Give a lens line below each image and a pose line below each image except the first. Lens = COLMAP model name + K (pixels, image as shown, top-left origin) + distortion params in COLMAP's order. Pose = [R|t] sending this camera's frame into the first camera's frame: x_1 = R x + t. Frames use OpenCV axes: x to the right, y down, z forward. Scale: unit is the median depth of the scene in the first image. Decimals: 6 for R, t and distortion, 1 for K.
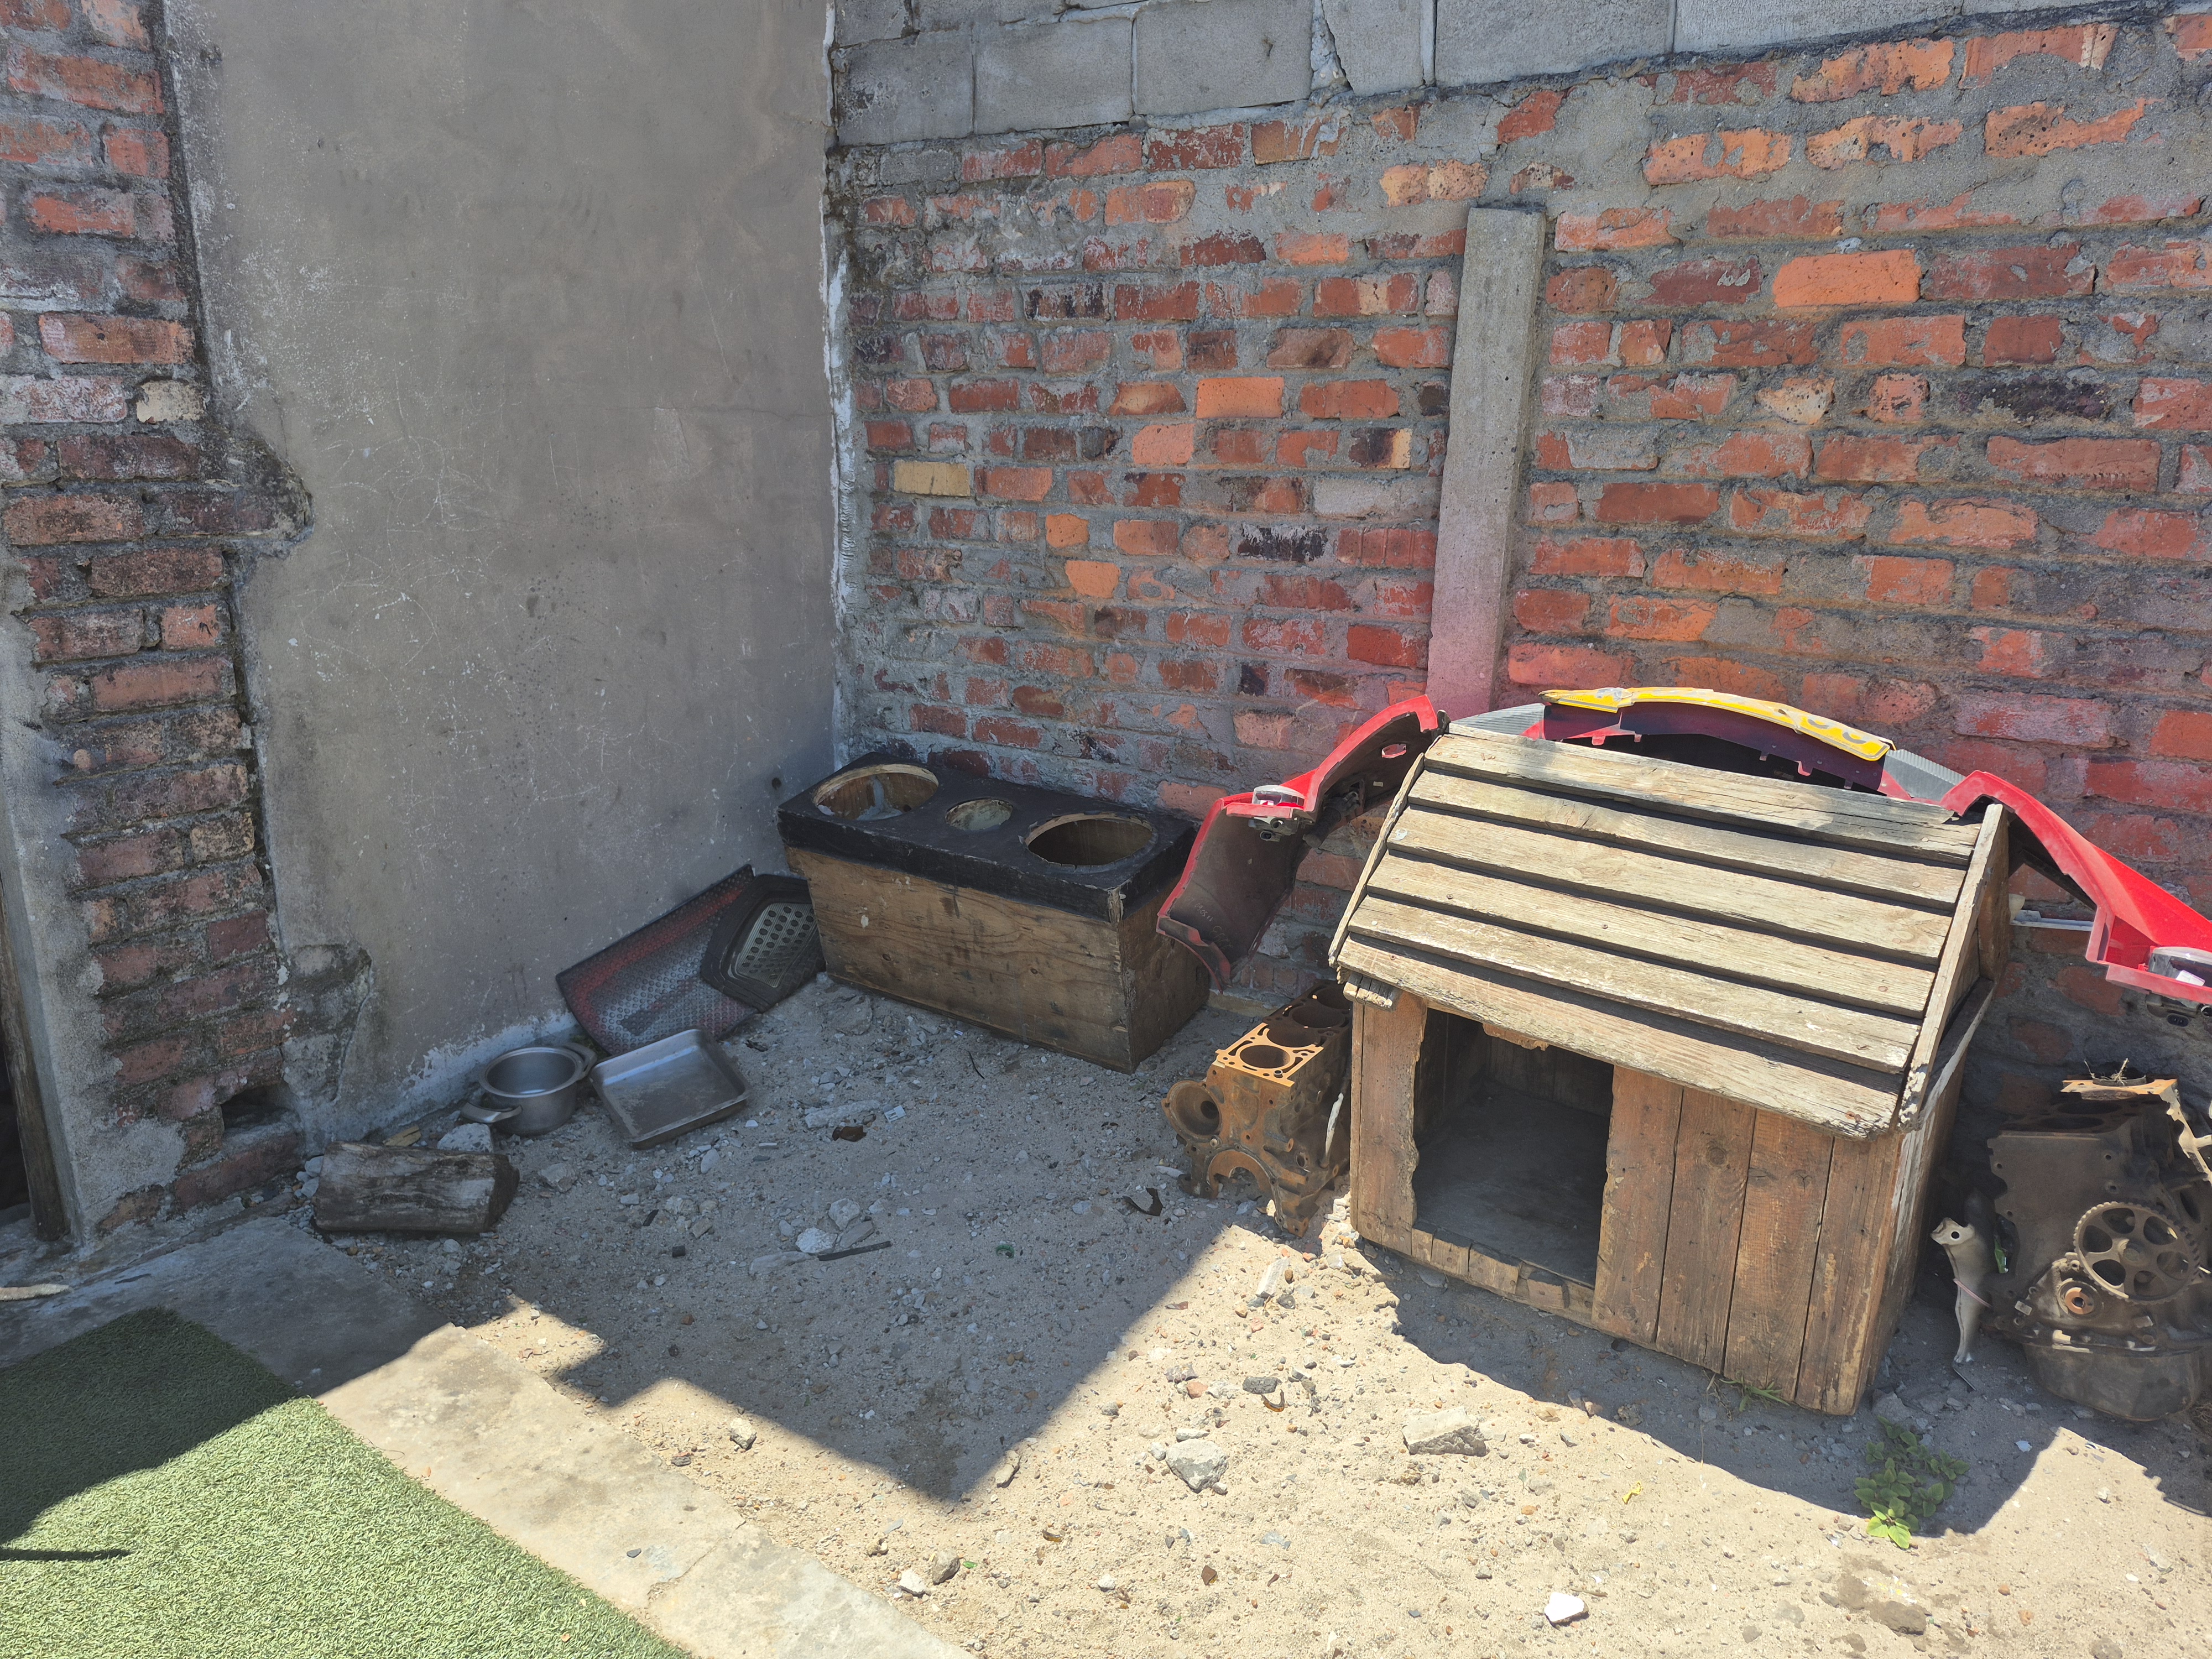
lens RADIAL K [[1593.5, 0, 1123.8], [0, 1593.5, 806.3], [0, 0, 1]] dist [0.086557, -0.103539]
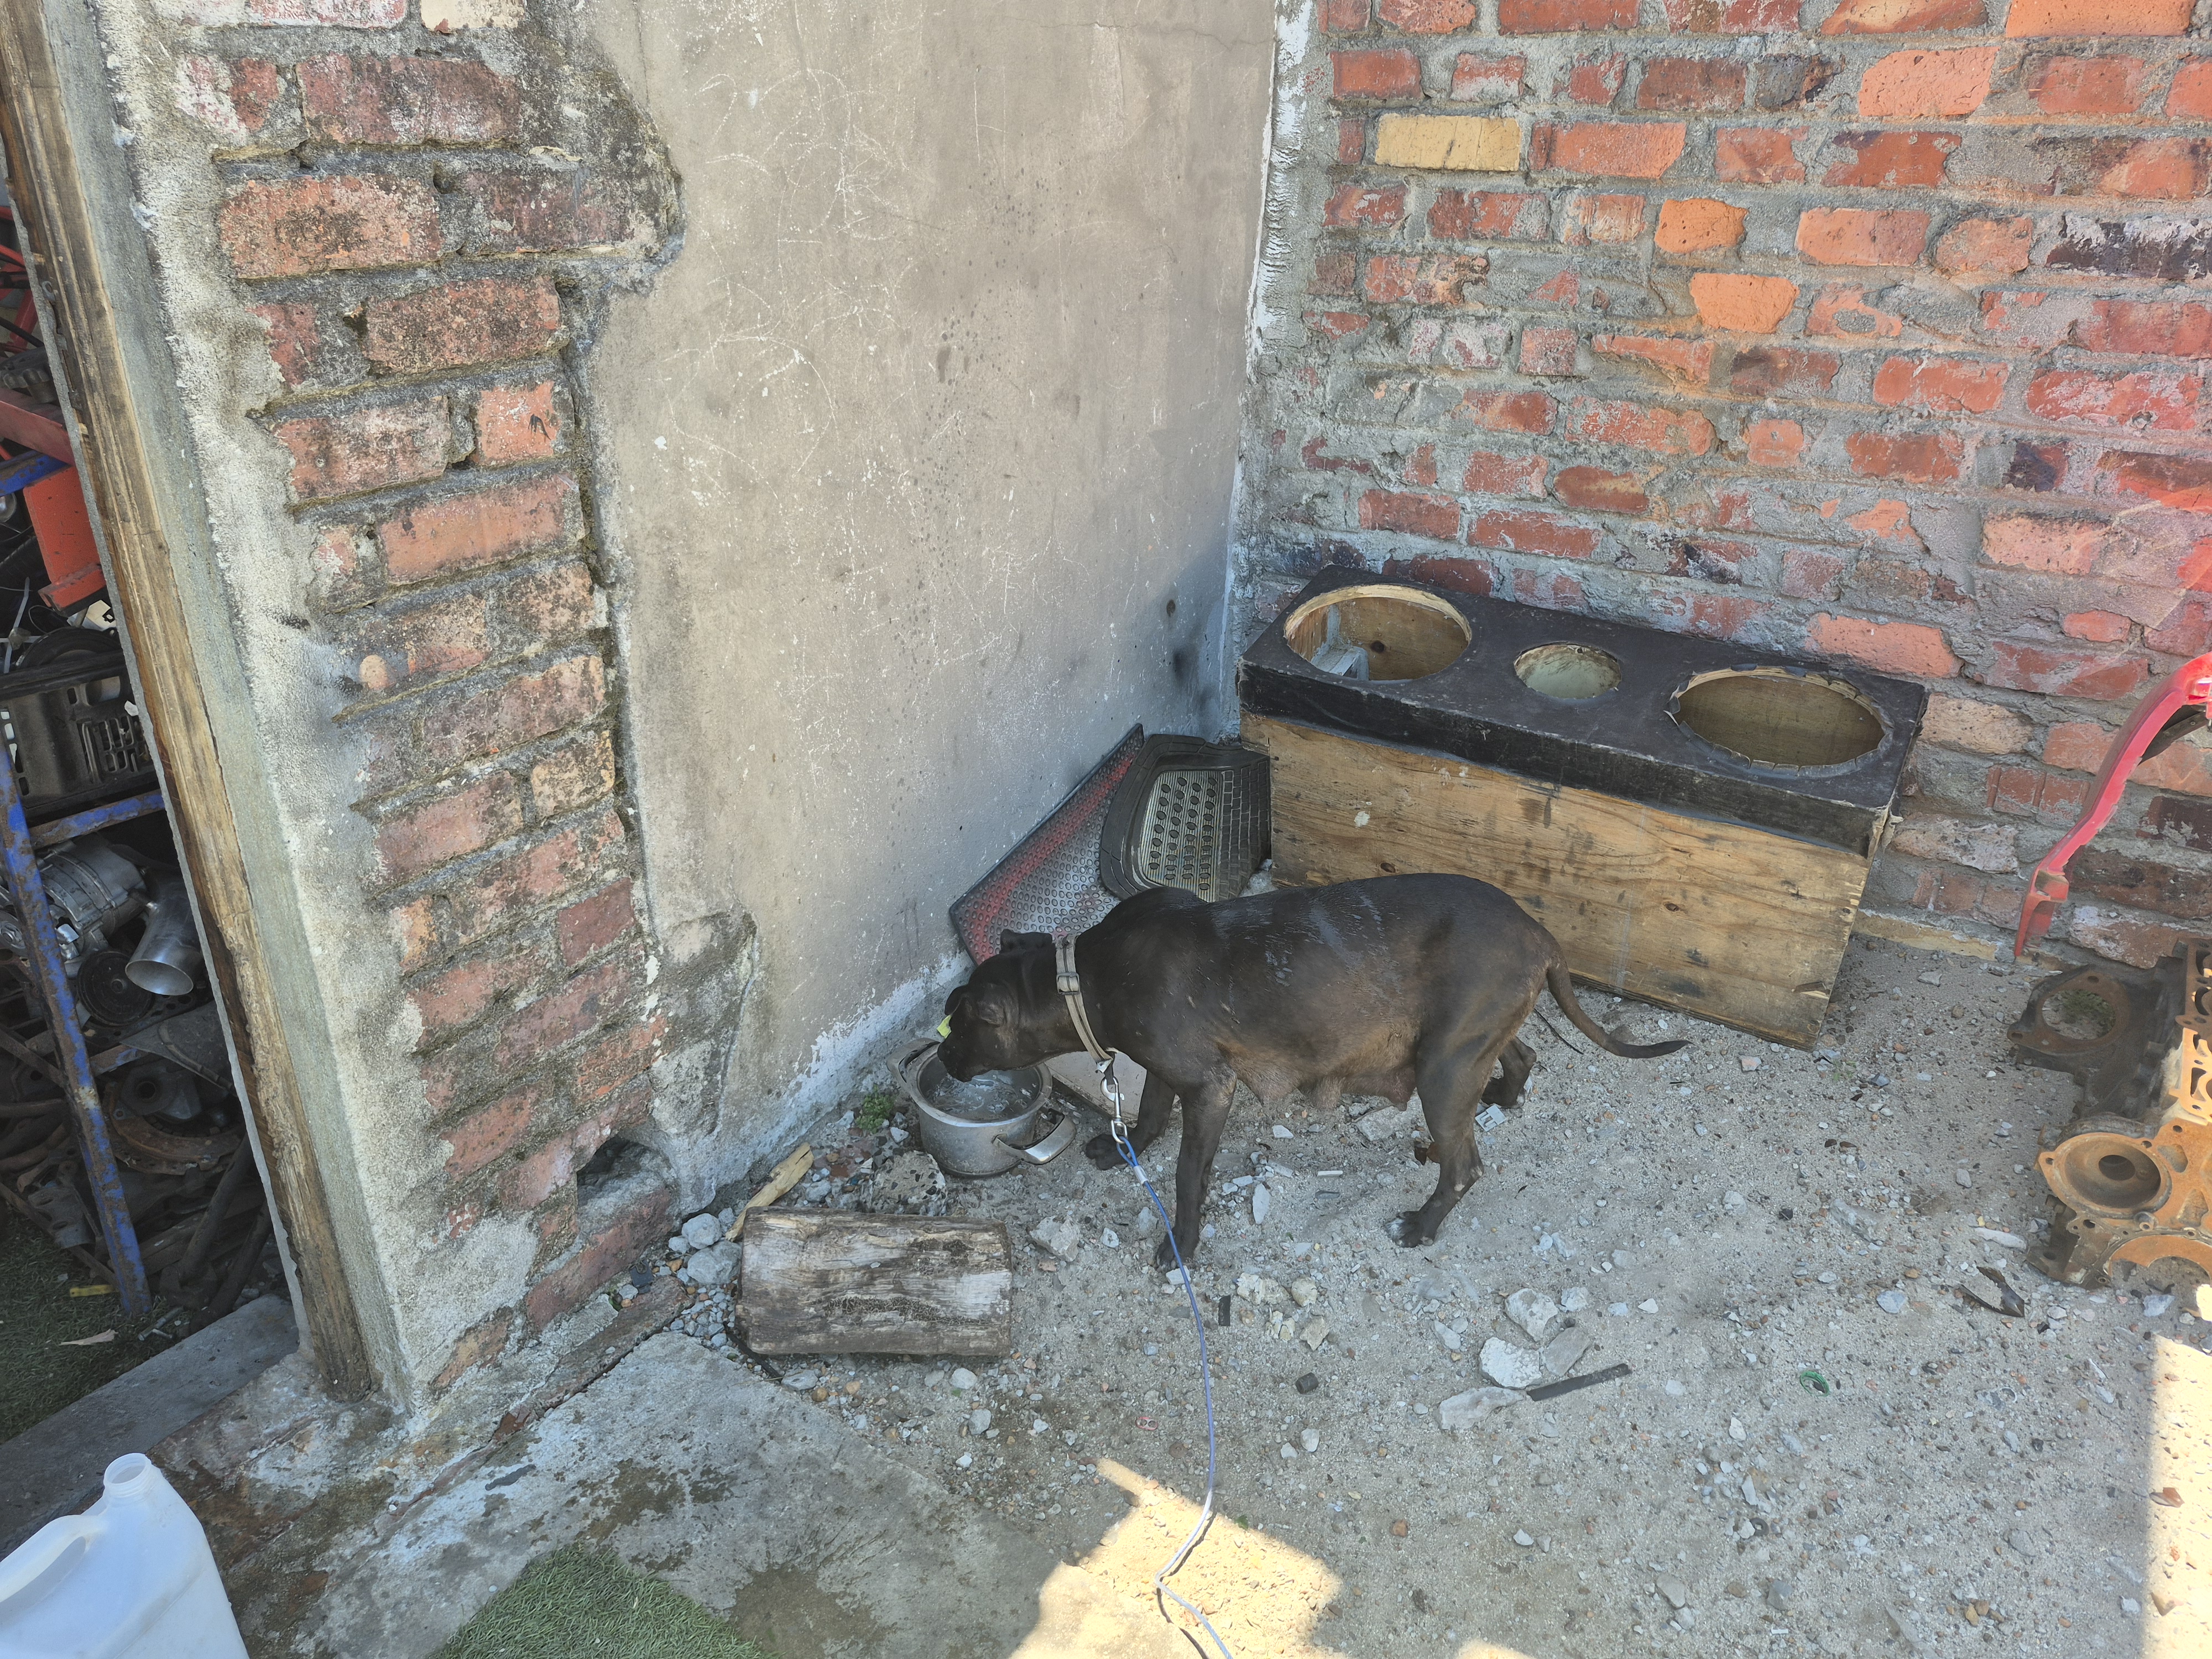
lens RADIAL K [[1593.5, 0, 1103.8], [0, 1593.5, 818.9], [0, 0, 1]] dist [0.086557, -0.103539]
pose [[0.999019, -0.016508, 0.041080, -0.342059], [0.008436, 0.981862, 0.189409, -0.069396], [-0.043462, -0.188876, 0.981039, 0.354197]]
